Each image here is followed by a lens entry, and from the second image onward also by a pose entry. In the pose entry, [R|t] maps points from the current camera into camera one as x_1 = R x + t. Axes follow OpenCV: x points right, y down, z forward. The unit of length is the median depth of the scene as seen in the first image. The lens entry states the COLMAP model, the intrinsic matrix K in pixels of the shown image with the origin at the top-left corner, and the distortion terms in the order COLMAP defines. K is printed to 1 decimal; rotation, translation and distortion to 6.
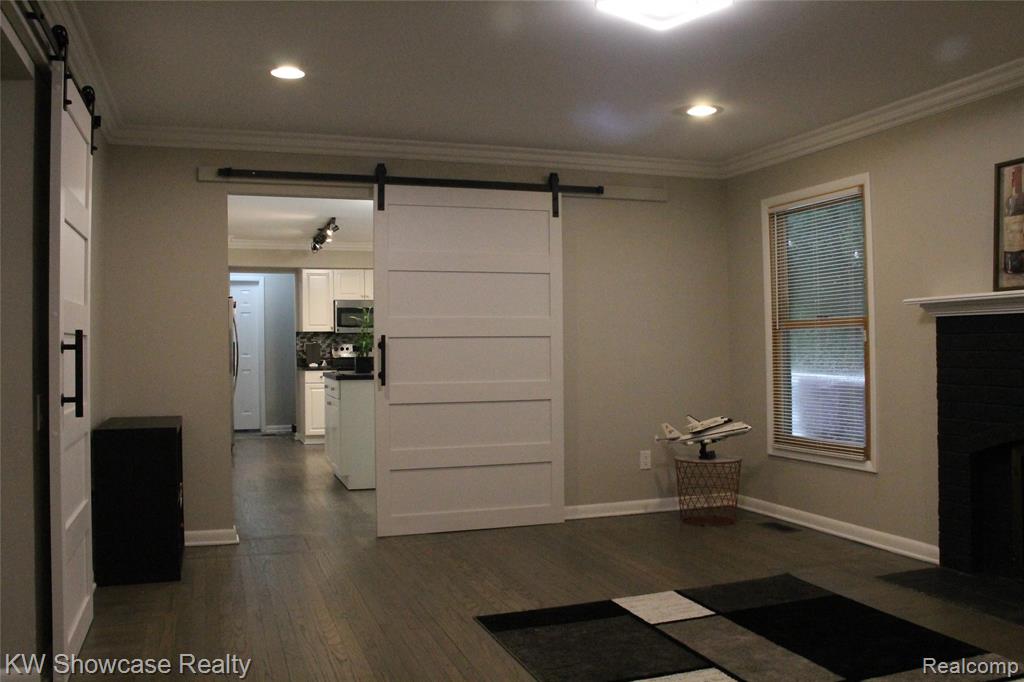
lens RADIAL K [[873.9, 0, 516.2], [0, 873.9, 337.9], [0, 0, 1]] dist [-0.185298, 0.163938]
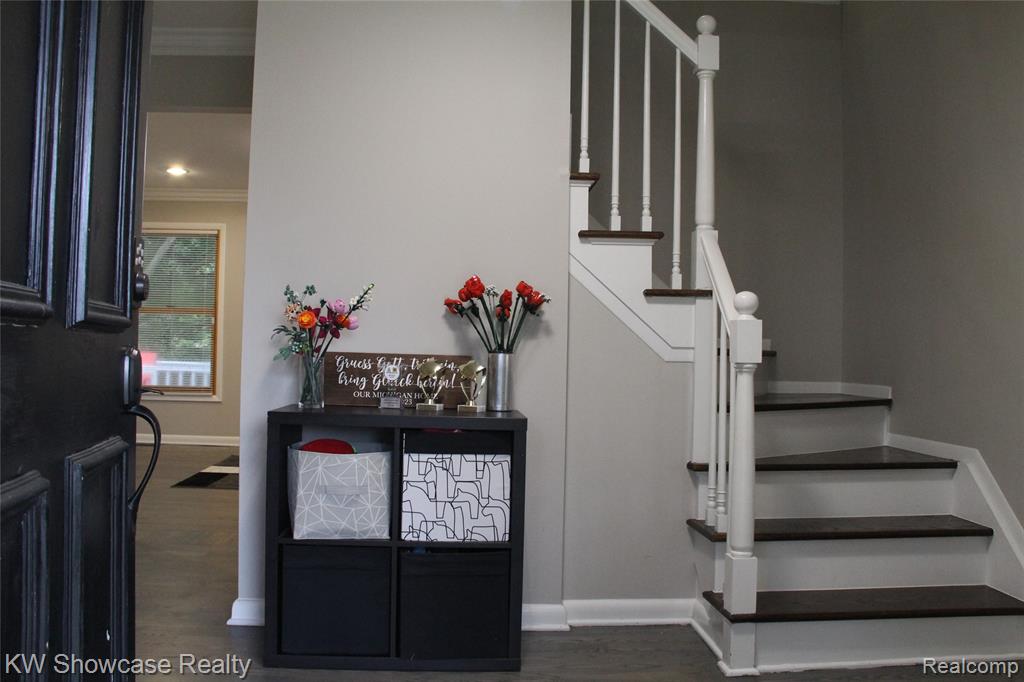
lens RADIAL K [[873.9, 0, 516.2], [0, 873.9, 337.9], [0, 0, 1]] dist [-0.185298, 0.163938]
pose [[0.238343, 0.031621, 0.970666, -1.076413], [-0.035290, 0.999092, -0.023882, 0.051728], [-0.970540, -0.028562, 0.239243, 0.027289]]
